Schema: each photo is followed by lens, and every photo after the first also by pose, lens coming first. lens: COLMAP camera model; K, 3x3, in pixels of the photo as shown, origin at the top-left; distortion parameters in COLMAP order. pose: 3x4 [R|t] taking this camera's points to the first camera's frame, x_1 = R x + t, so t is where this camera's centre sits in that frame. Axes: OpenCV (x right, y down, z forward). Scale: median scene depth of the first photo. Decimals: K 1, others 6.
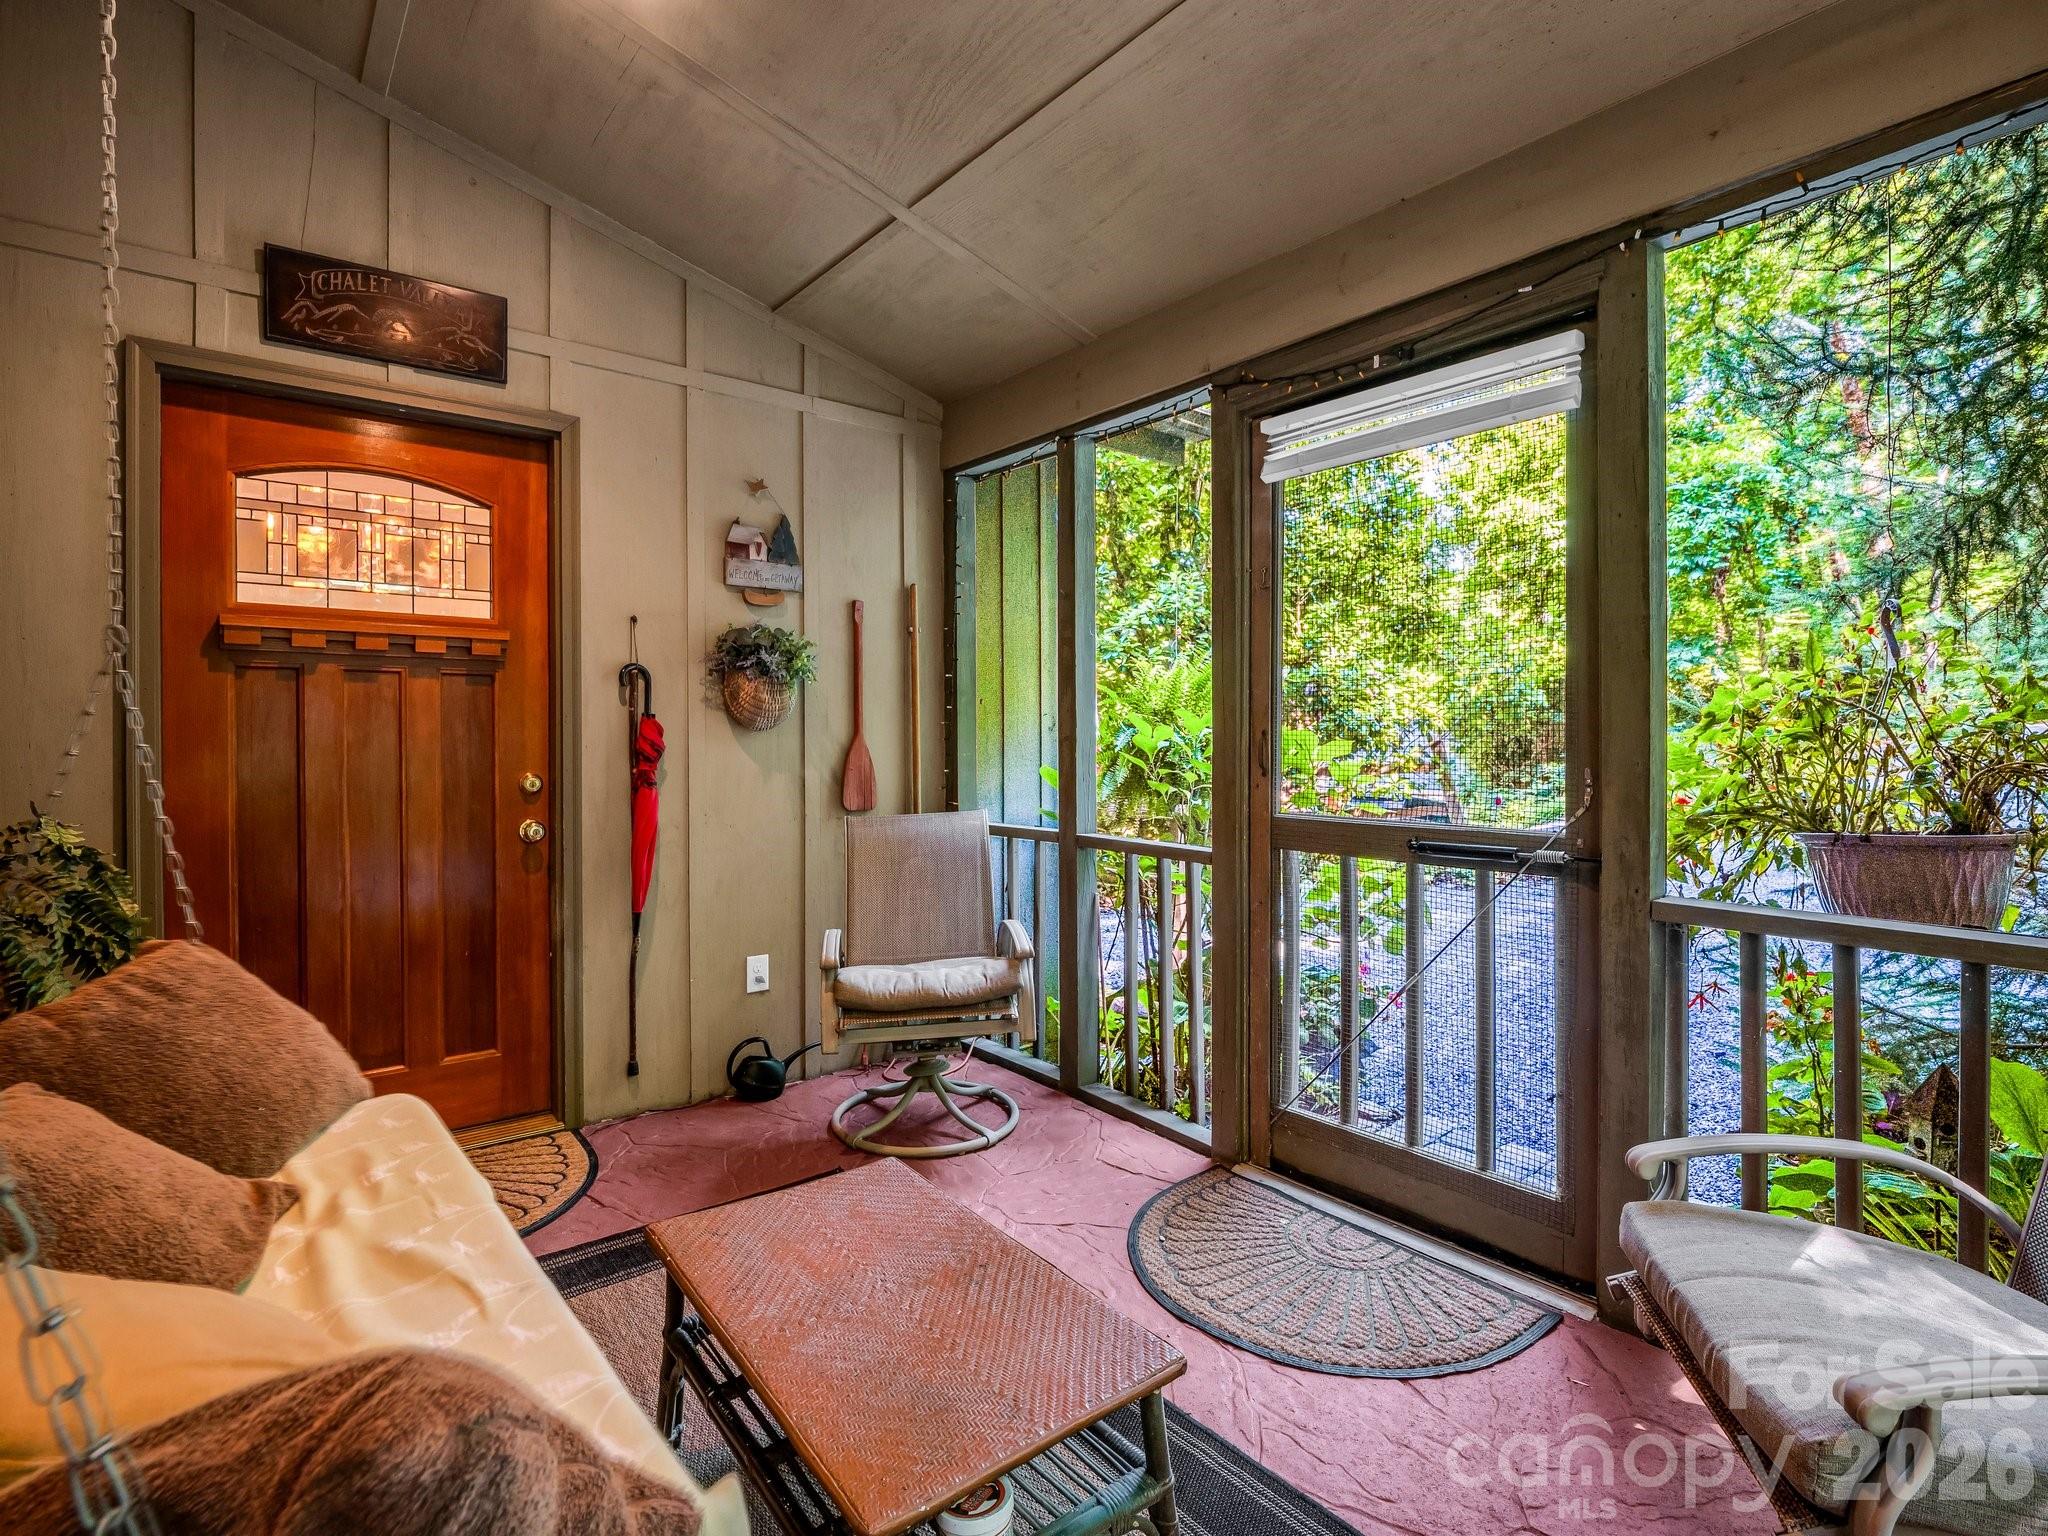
lens RADIAL K [[992.6, 0, 1021.6], [0, 992.6, 755.6], [0, 0, 1]] dist [-0.010041, -0.002646]
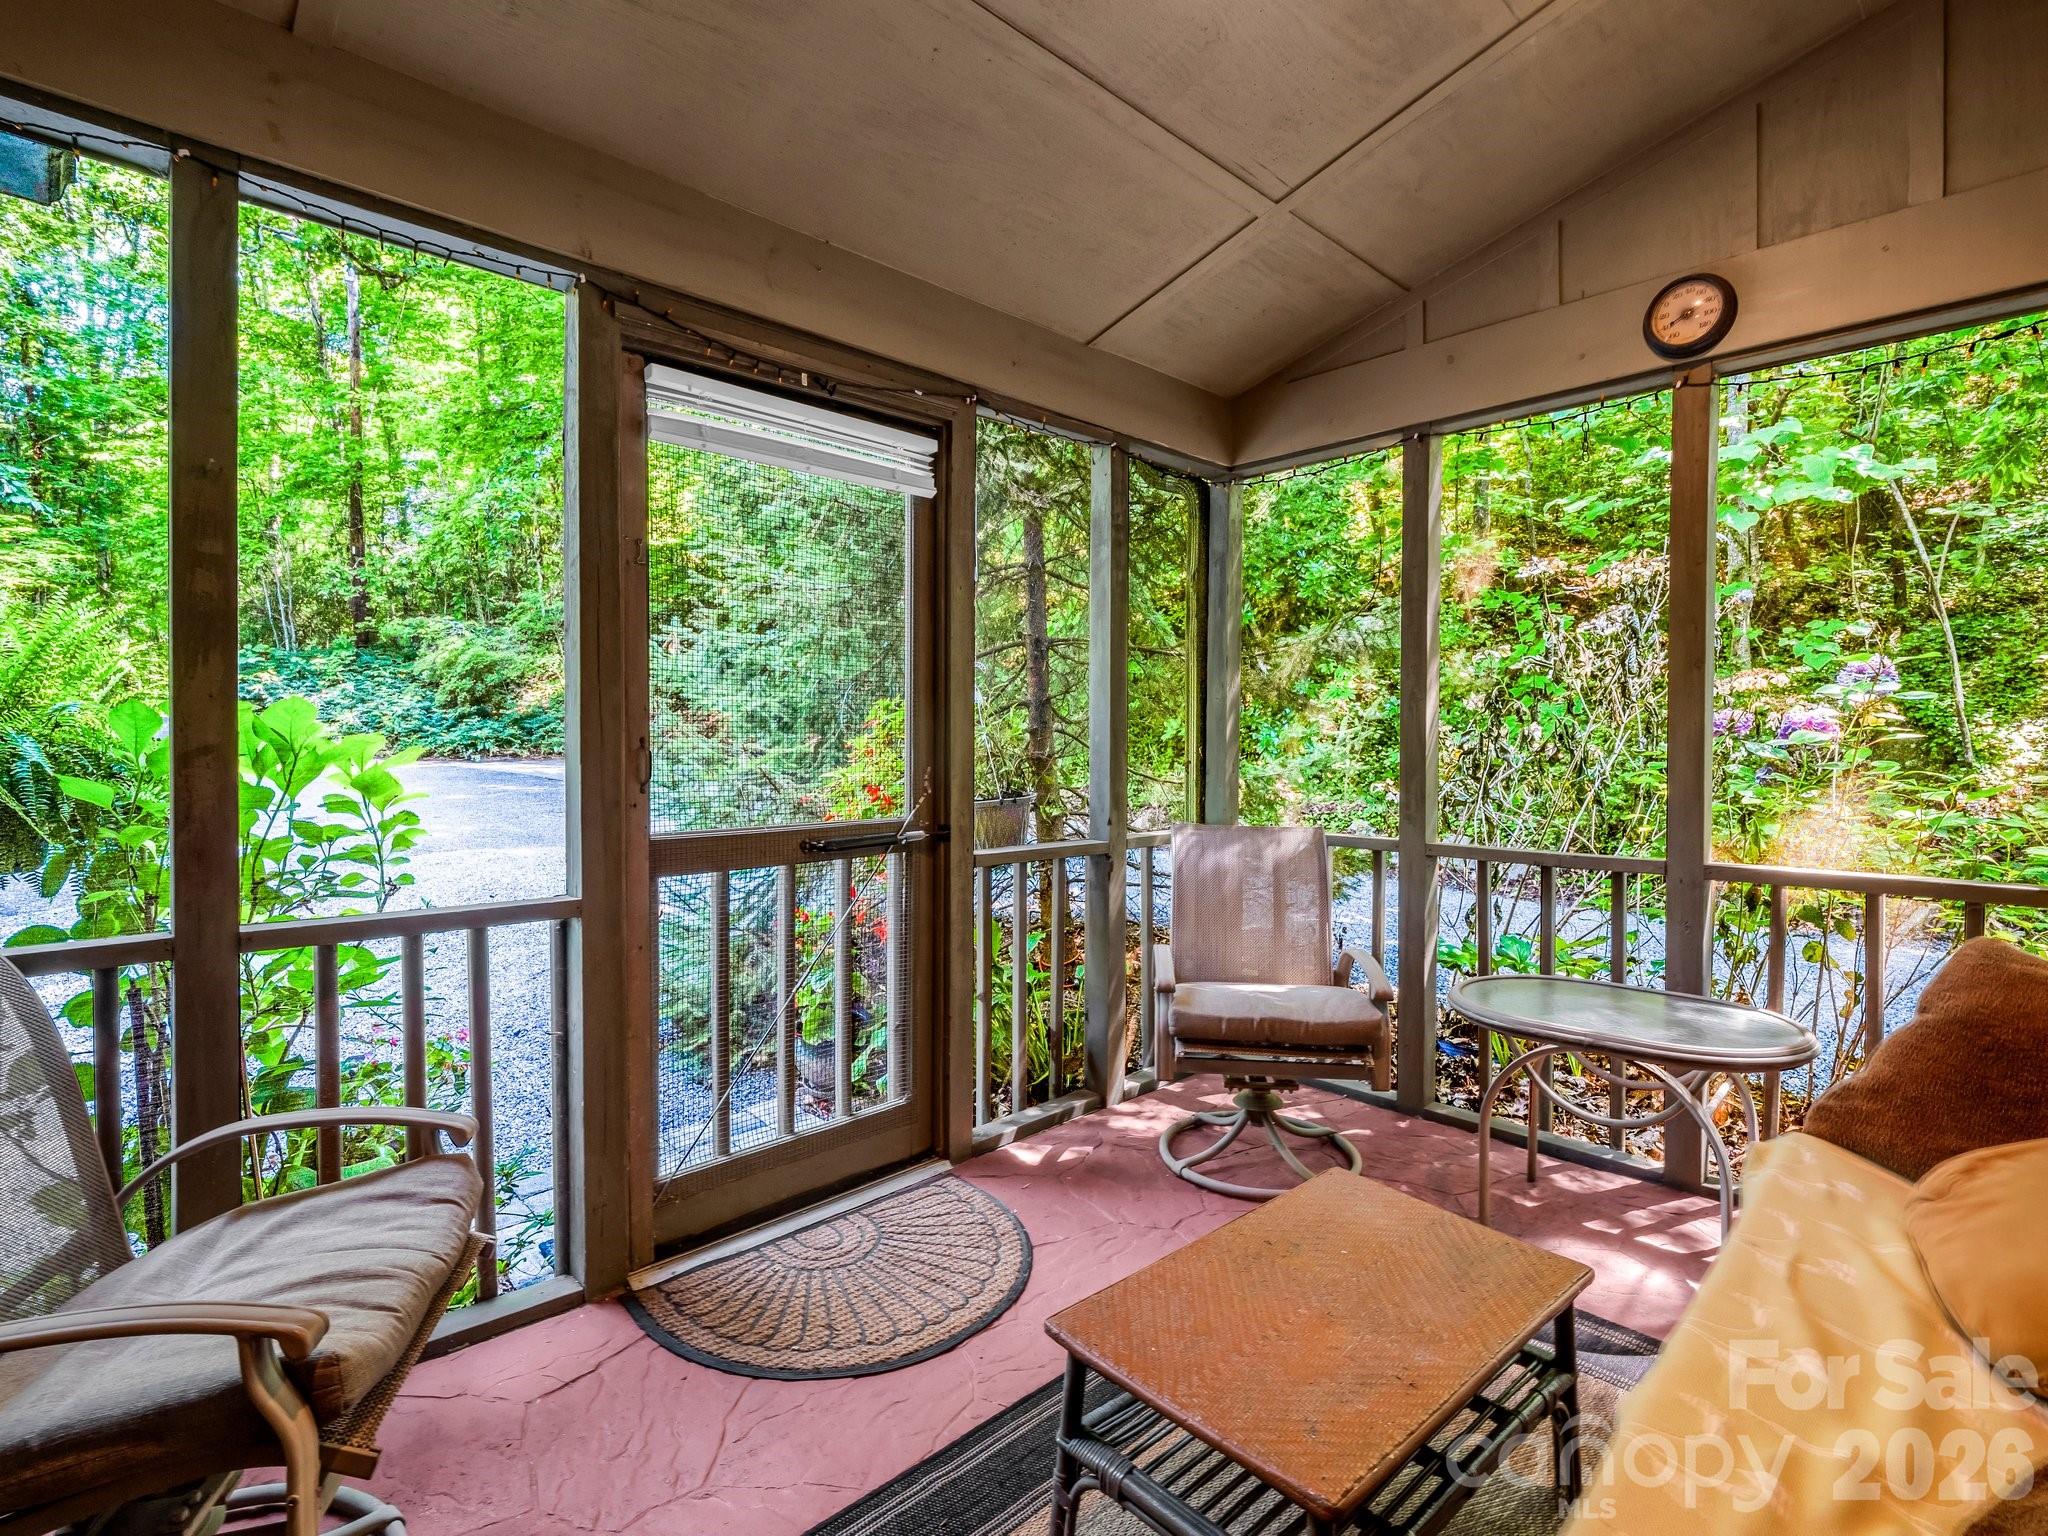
lens RADIAL K [[992.6, 0, 1021.6], [0, 992.6, 754.7], [0, 0, 1]] dist [-0.010041, -0.002646]
pose [[-0.076969, -0.014930, 0.996922, -0.628158], [0.016618, 0.999730, 0.016255, -0.019265], [-0.996895, 0.017818, -0.076700, 0.783436]]
